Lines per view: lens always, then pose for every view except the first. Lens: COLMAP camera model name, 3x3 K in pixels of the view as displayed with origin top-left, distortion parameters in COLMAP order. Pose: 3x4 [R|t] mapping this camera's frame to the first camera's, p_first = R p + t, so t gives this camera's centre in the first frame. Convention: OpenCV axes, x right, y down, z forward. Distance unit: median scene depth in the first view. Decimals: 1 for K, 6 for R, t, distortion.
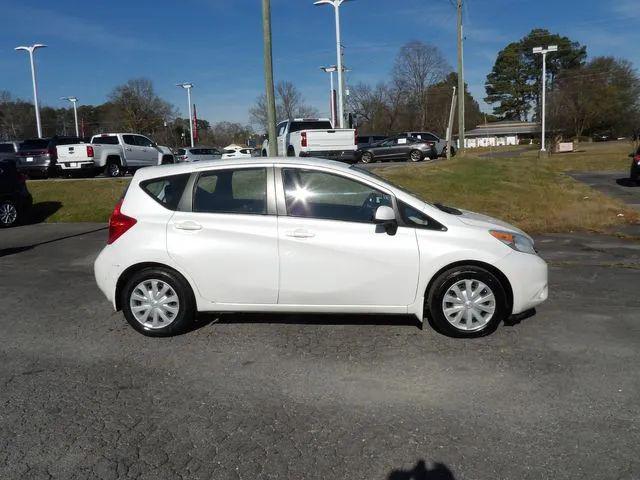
lens RADIAL K [[533.1, 0, 318.7], [0, 533.1, 234.7], [0, 0, 1]] dist [-0.071471, 0.102094]
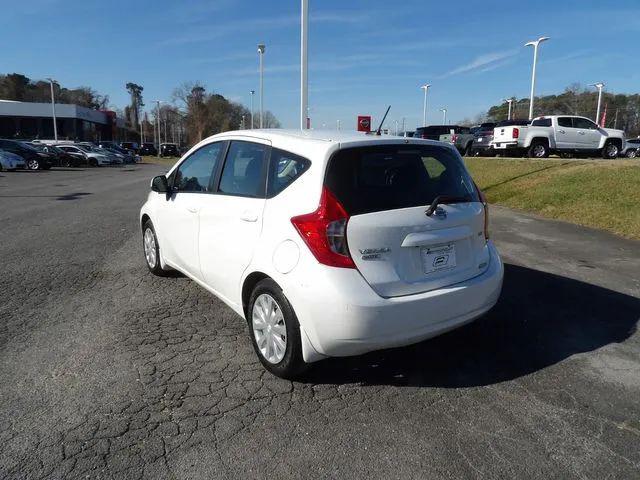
lens RADIAL K [[454.1, 0, 322.7], [0, 454.1, 236.9], [0, 0, 1]] dist [-0.032721, 0.037299]
pose [[0.503597, 0.194405, -0.841782, 0.189392], [-0.139972, 0.979840, 0.142551, -0.024267], [0.852524, 0.046038, 0.520656, 0.180191]]
